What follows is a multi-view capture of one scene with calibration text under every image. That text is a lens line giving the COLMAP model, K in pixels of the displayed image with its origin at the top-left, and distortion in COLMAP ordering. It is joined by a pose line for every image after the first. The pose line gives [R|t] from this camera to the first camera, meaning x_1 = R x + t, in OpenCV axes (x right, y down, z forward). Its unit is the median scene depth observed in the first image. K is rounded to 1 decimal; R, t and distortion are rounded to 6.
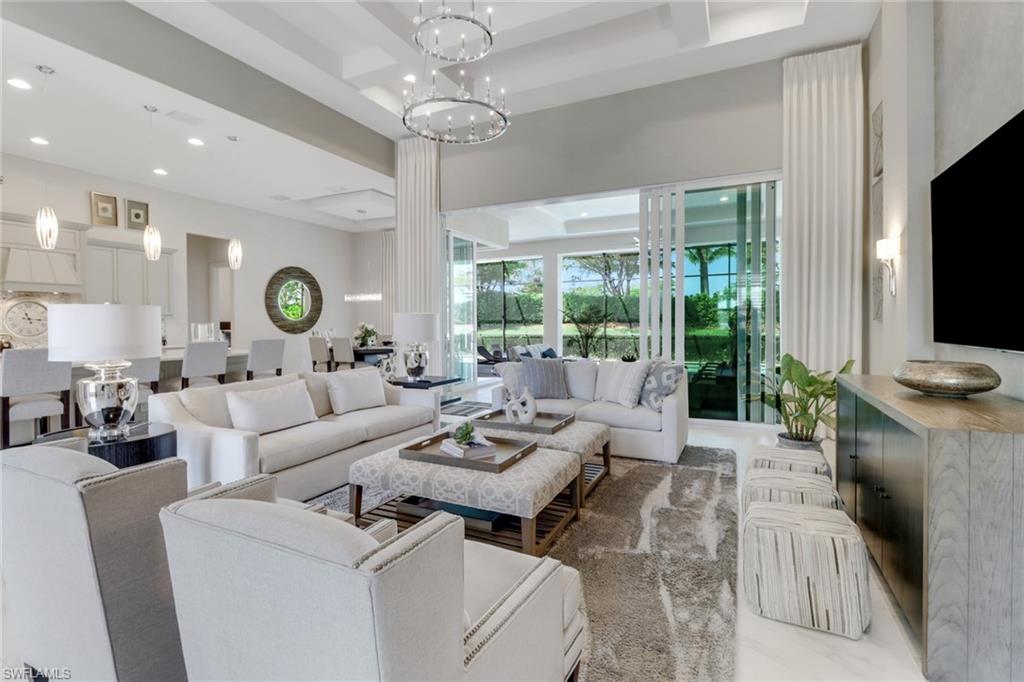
lens RADIAL K [[476.8, 0, 511.8], [0, 476.8, 323.9], [0, 0, 1]] dist [0.009805, -0.011660]
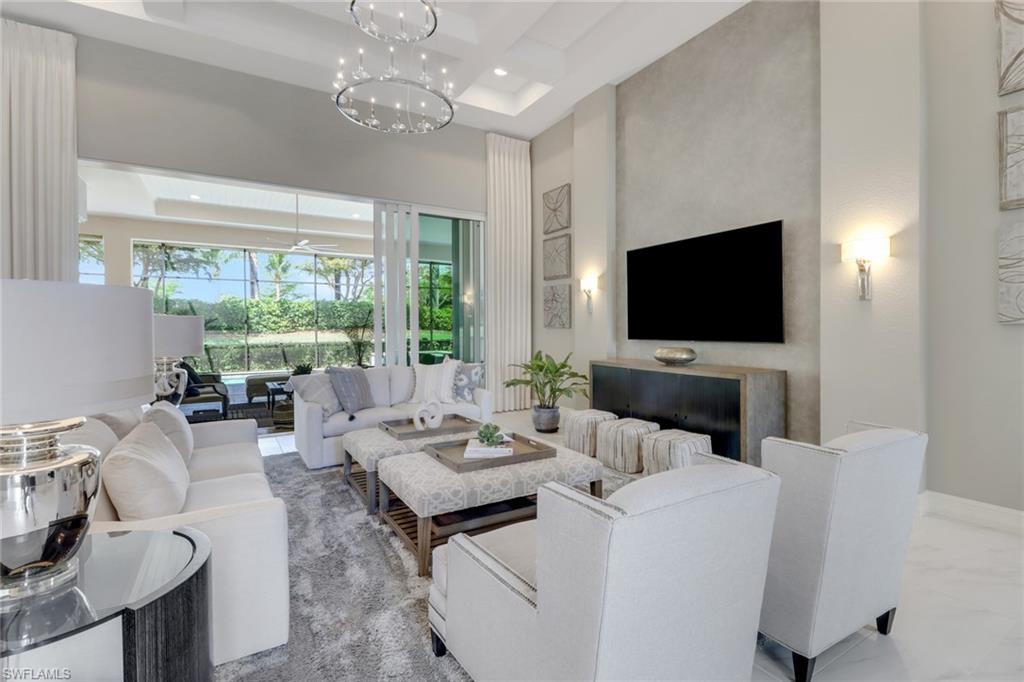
lens RADIAL K [[476.8, 0, 511.8], [0, 476.8, 323.9], [0, 0, 1]] dist [0.009805, -0.011660]
pose [[0.549994, 0.007728, 0.835133, -0.533154], [0.005470, 0.999902, -0.012855, 0.001805], [-0.835151, 0.011639, 0.549898, 0.223764]]
